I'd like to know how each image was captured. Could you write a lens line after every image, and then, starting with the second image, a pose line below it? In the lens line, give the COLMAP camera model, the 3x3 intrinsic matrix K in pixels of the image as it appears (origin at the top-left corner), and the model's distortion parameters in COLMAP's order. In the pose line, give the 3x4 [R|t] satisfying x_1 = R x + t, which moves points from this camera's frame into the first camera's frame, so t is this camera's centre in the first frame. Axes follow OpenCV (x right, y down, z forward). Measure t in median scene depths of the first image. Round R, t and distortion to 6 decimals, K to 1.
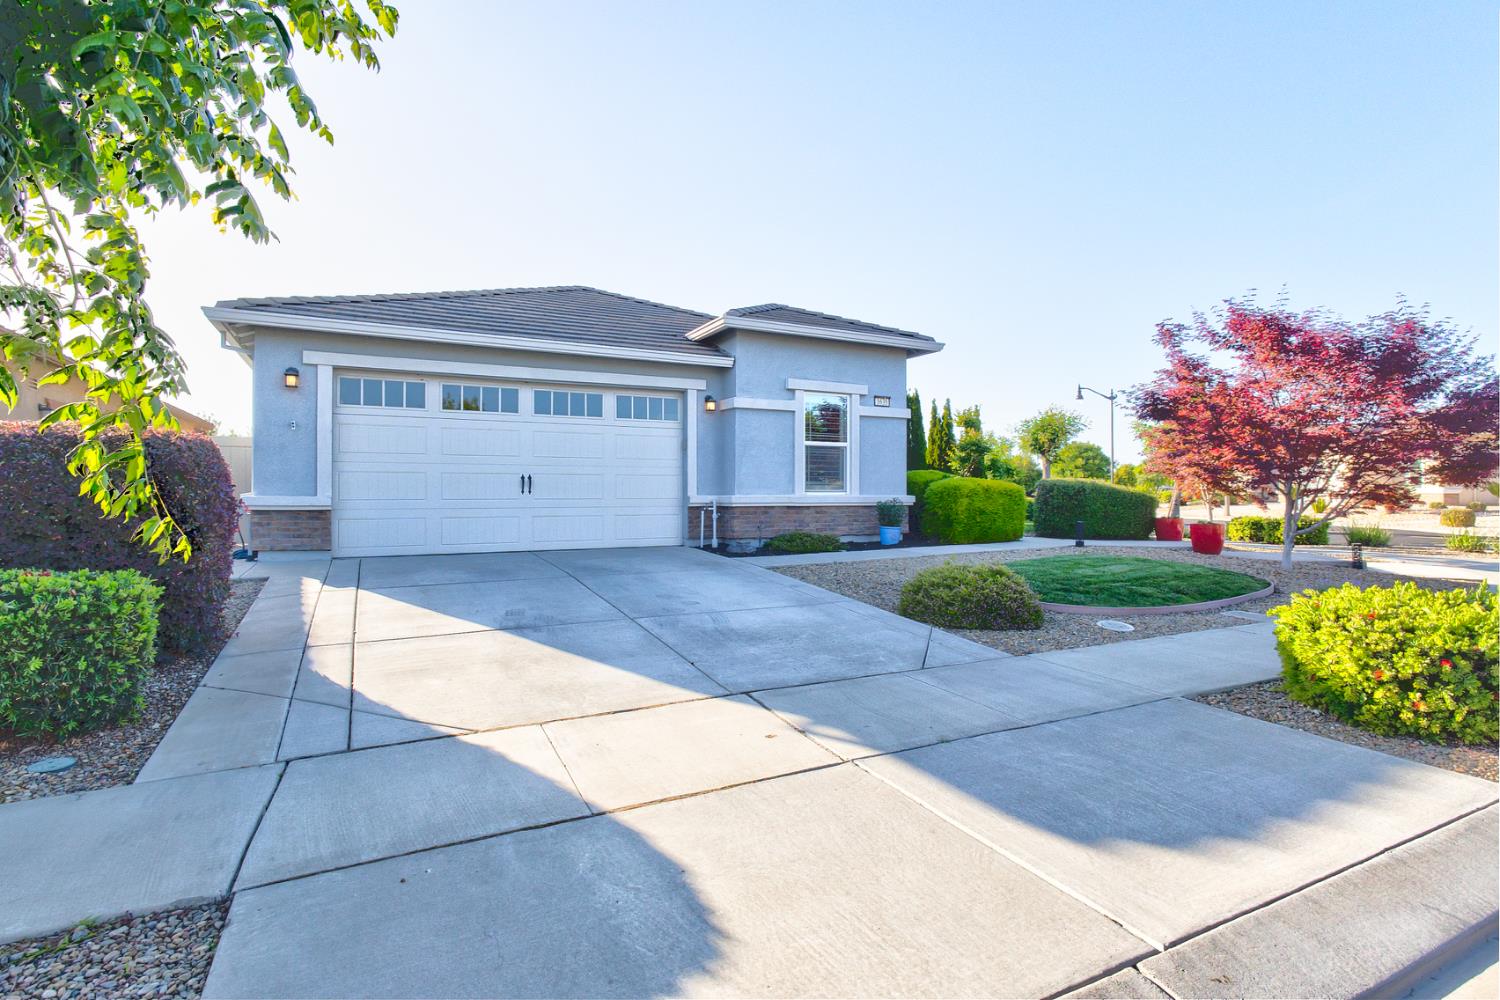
lens RADIAL K [[737.9, 0, 750.2], [0, 737.9, 499.3], [0, 0, 1]] dist [0.003937, 0.000811]
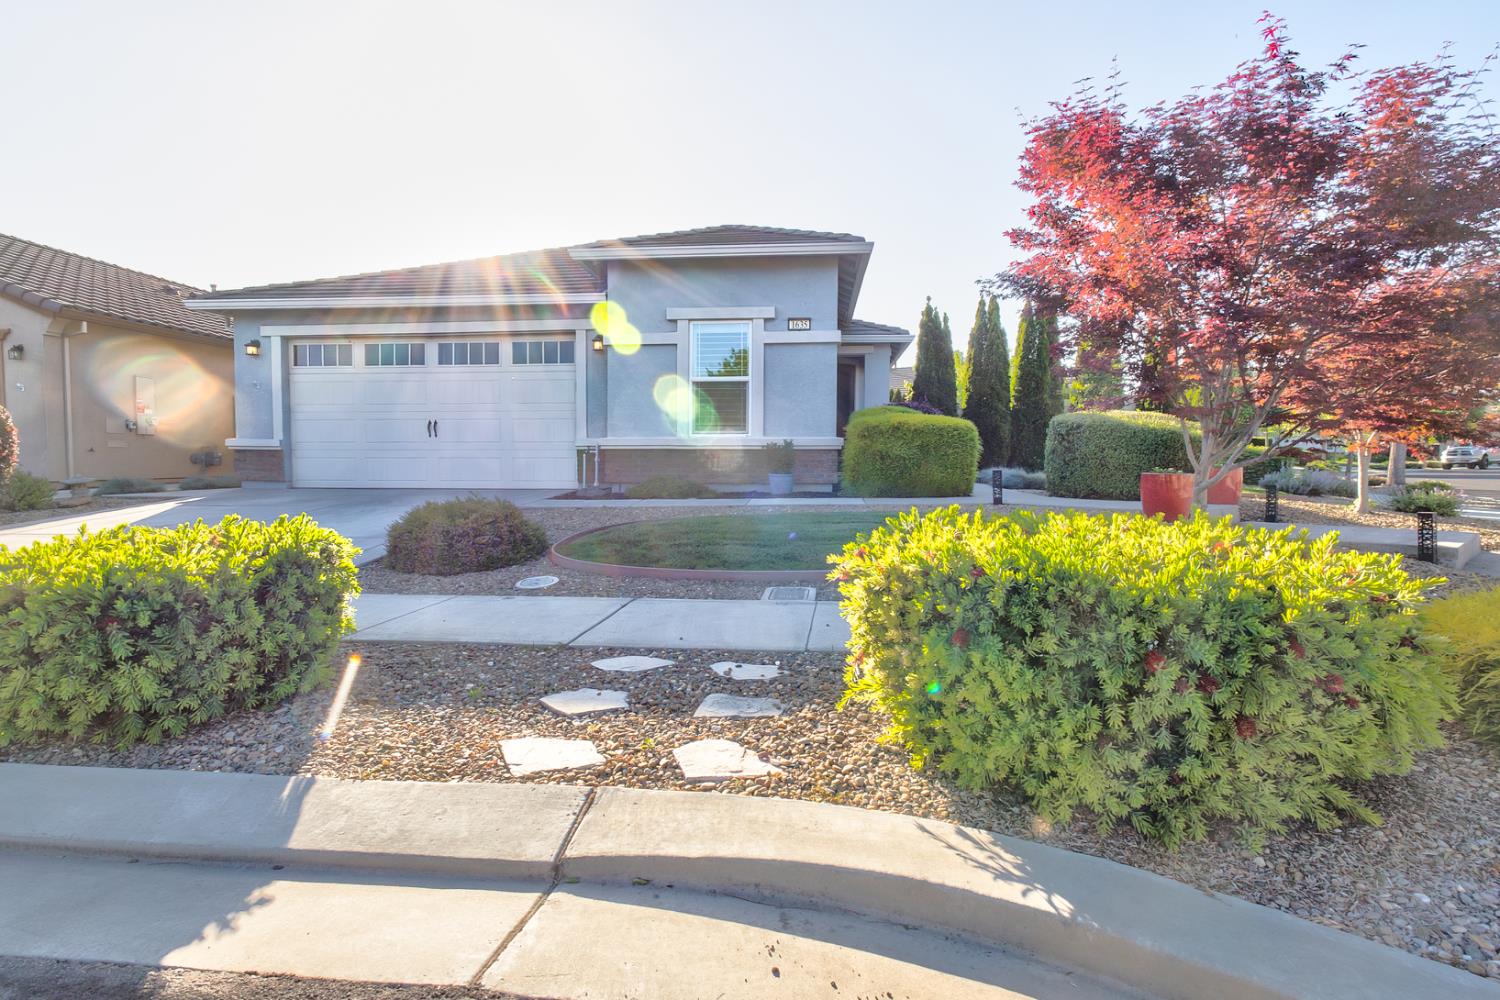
lens RADIAL K [[737.9, 0, 755.2], [0, 737.9, 496.7], [0, 0, 1]] dist [0.003937, 0.000811]
pose [[0.837033, 0.038451, -0.545800, 0.663940], [-0.001188, 0.997653, 0.068461, 0.005012], [0.547151, -0.056655, 0.835114, 0.296582]]
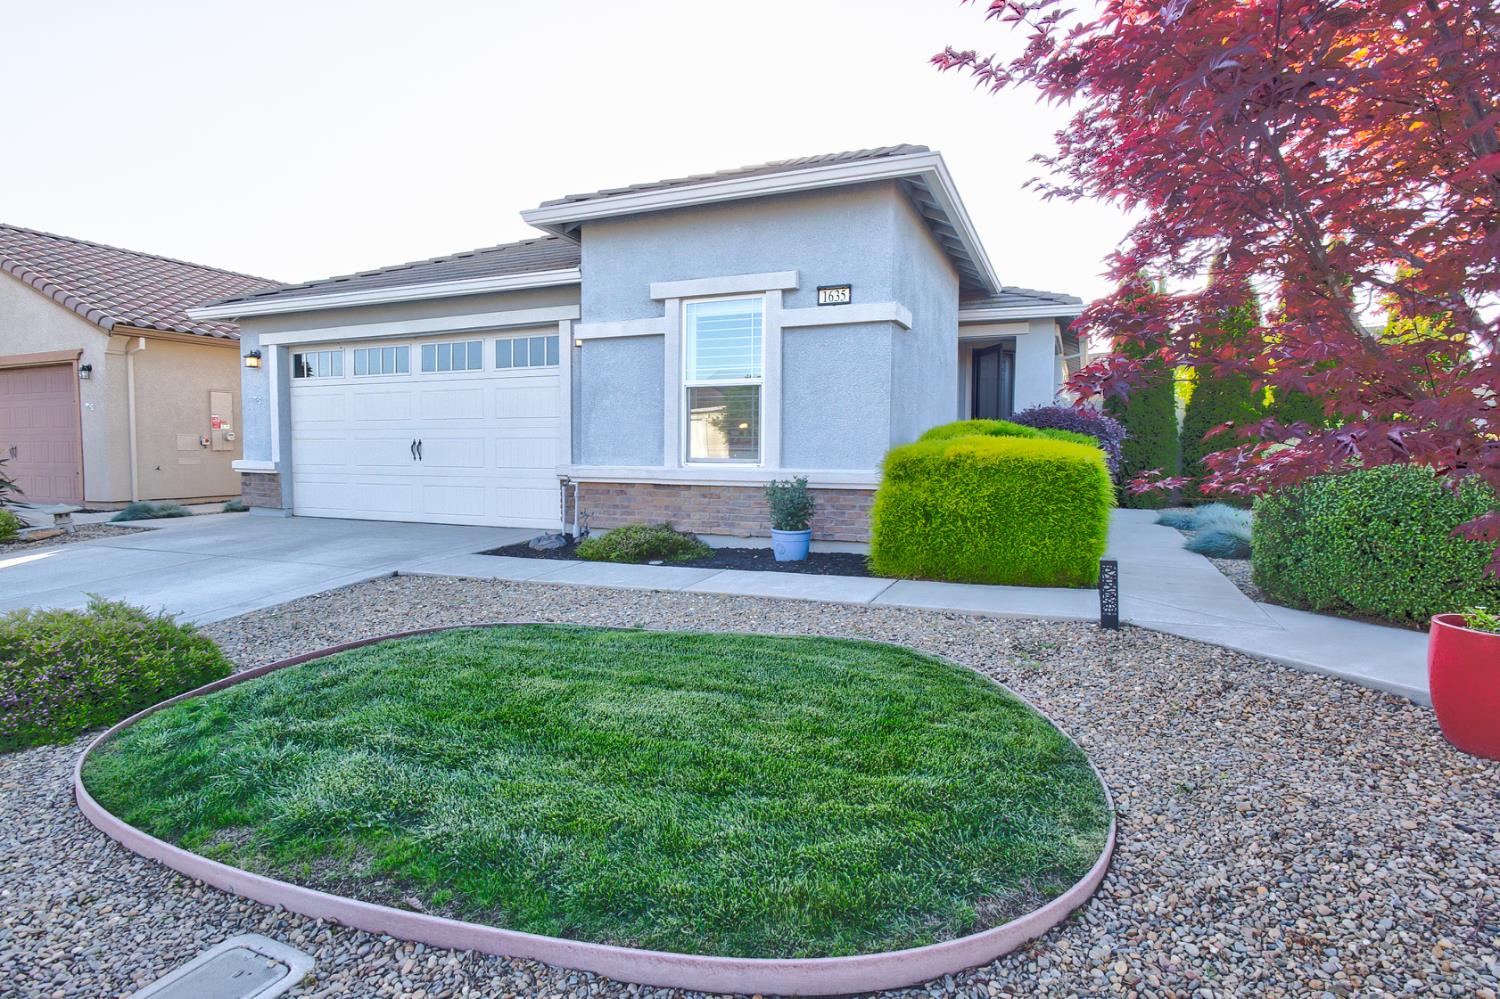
lens RADIAL K [[772.4, 0, 744.8], [0, 772.4, 506.7], [0, 0, 1]] dist [-0.002886, -0.002298]
pose [[0.623108, 0.068408, -0.779139, 0.650690], [-0.000681, 0.996215, 0.086923, -0.031026], [0.782136, -0.053632, 0.620796, 0.656841]]
